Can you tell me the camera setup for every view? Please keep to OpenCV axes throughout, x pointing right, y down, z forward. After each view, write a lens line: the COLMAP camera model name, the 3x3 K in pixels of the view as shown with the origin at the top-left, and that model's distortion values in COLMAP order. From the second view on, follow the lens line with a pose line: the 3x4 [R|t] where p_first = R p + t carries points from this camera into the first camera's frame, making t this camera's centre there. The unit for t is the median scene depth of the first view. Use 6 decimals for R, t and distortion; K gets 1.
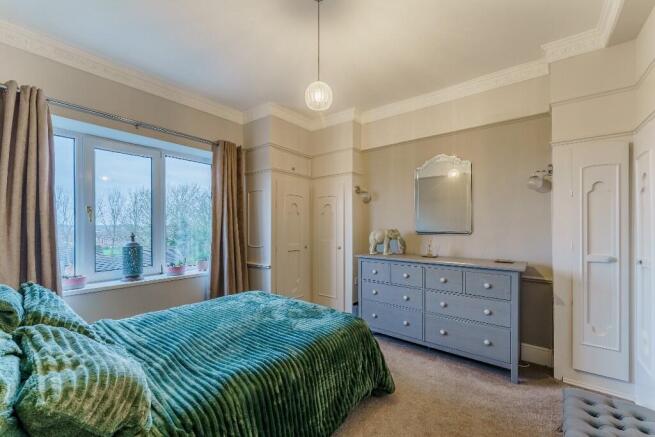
lens RADIAL K [[269.6, 0, 328.0], [0, 269.6, 227.7], [0, 0, 1]] dist [-0.000691, -0.000038]
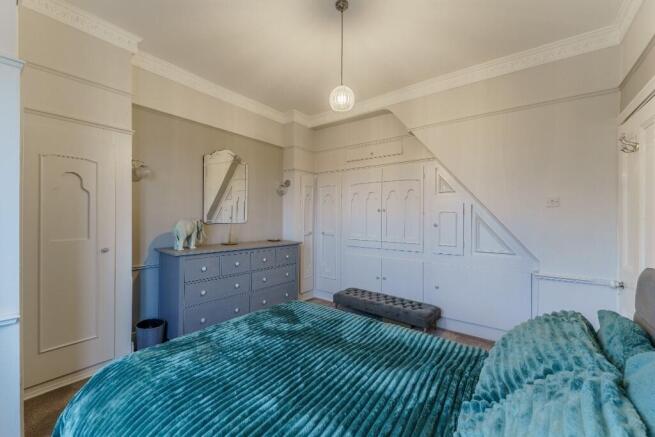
lens RADIAL K [[264.4, 0, 323.5], [0, 264.4, 220.5], [0, 0, 1]] dist [0.000175, -0.000077]
pose [[-0.019088, -0.012542, 0.999739, -0.660344], [-0.006919, 0.999899, 0.012412, -0.002688], [-0.999794, -0.006680, -0.019172, 0.629492]]
